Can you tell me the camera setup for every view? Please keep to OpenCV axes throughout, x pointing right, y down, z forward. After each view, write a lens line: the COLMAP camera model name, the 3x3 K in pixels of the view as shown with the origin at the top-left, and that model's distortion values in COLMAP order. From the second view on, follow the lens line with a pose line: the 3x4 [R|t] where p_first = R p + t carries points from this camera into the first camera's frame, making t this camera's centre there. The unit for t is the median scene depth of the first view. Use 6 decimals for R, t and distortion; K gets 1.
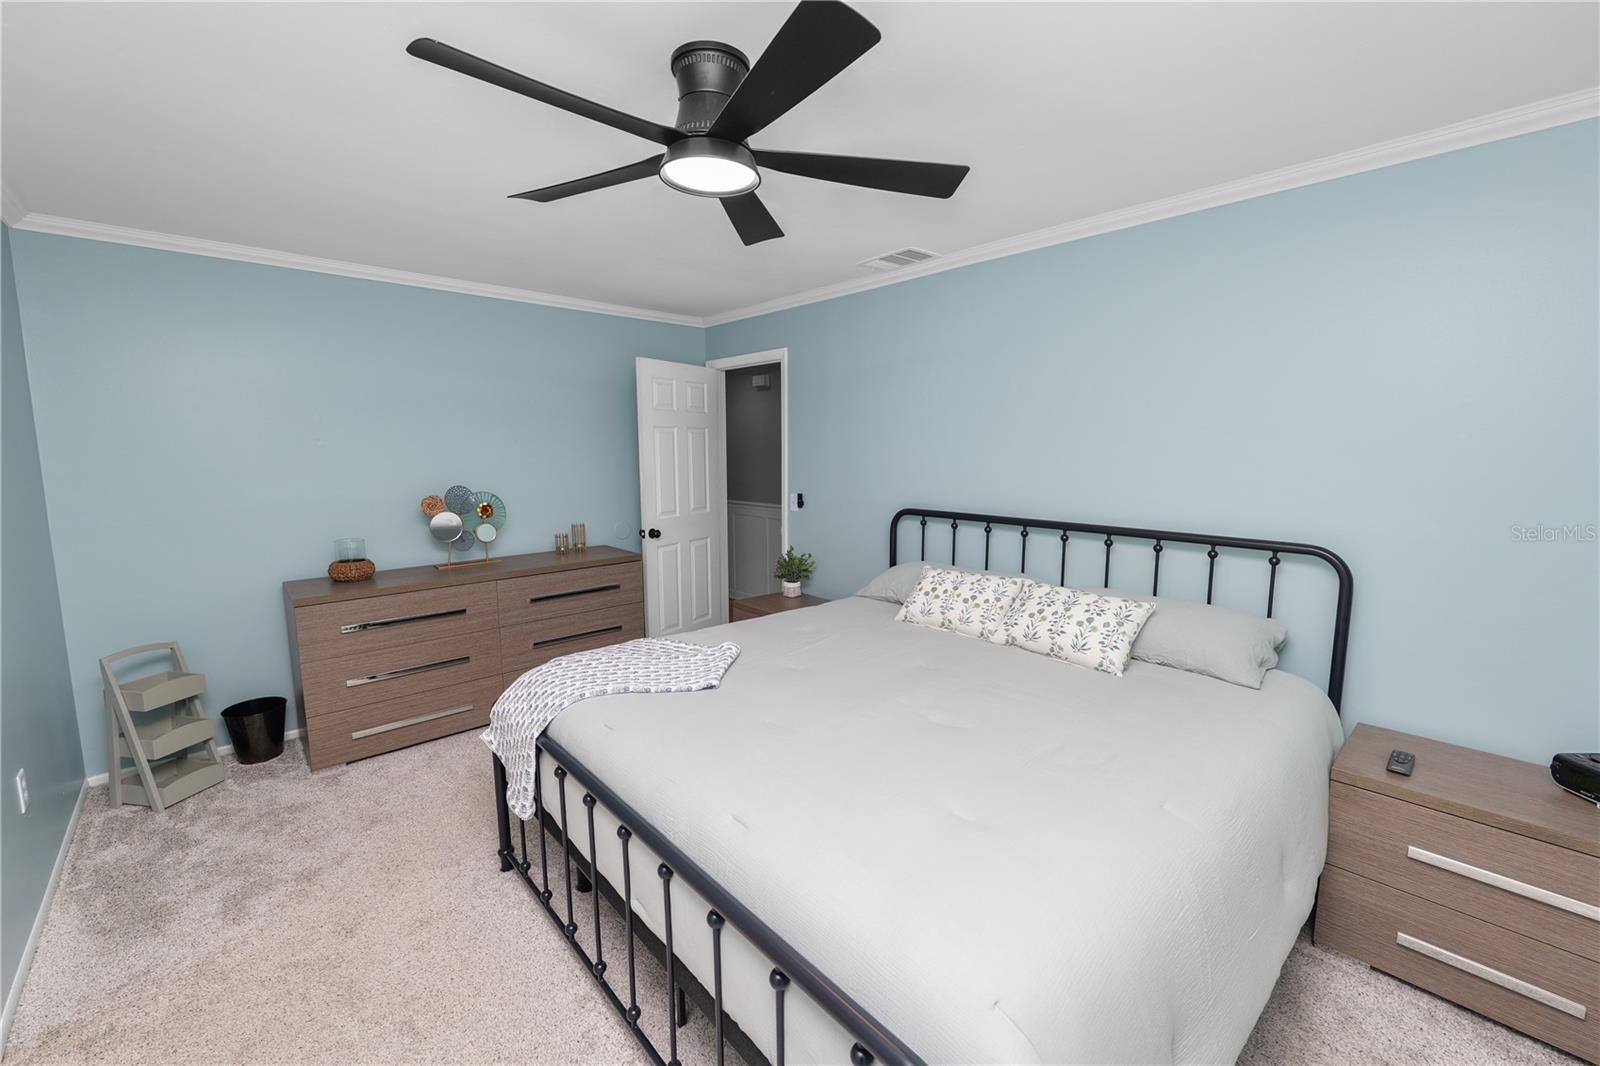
lens RADIAL K [[647.8, 0, 800.1], [0, 647.8, 529.3], [0, 0, 1]] dist [-0.009247, -0.000196]
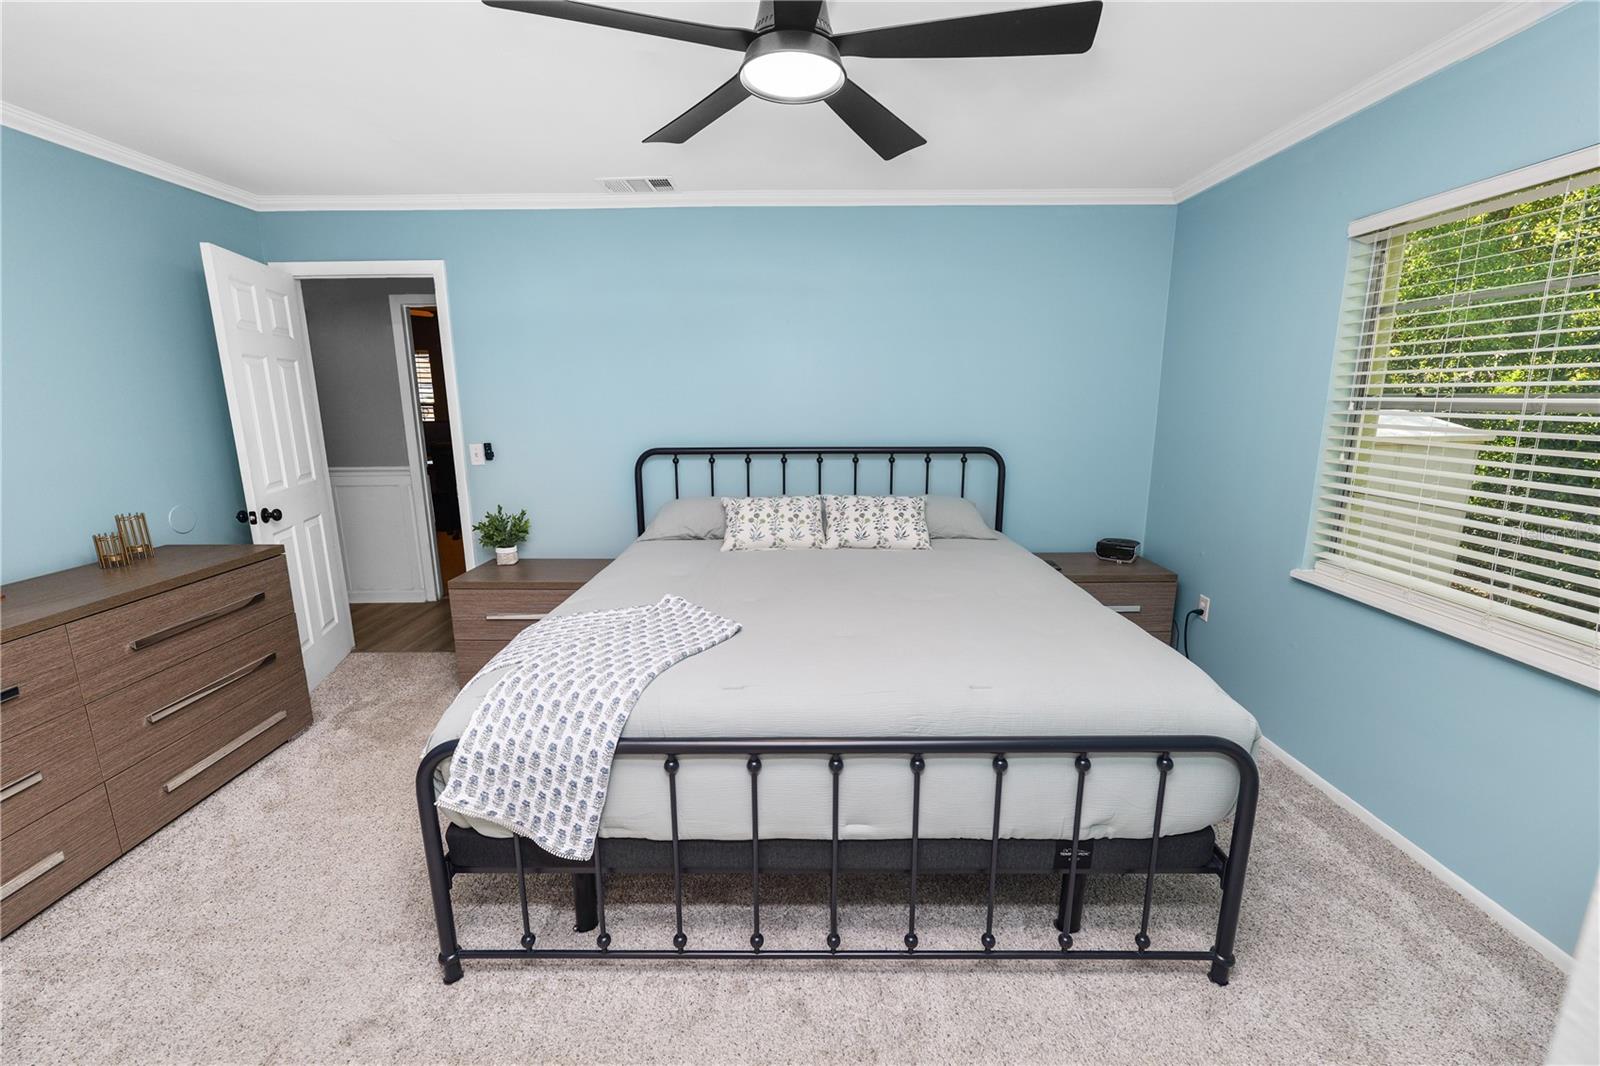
lens RADIAL K [[647.8, 0, 800.1], [0, 647.8, 529.3], [0, 0, 1]] dist [-0.009247, -0.000196]
pose [[0.672271, -0.152125, 0.724506, -0.425342], [0.099108, 0.988344, 0.115560, -0.002044], [-0.733641, -0.005883, 0.679512, 0.165044]]
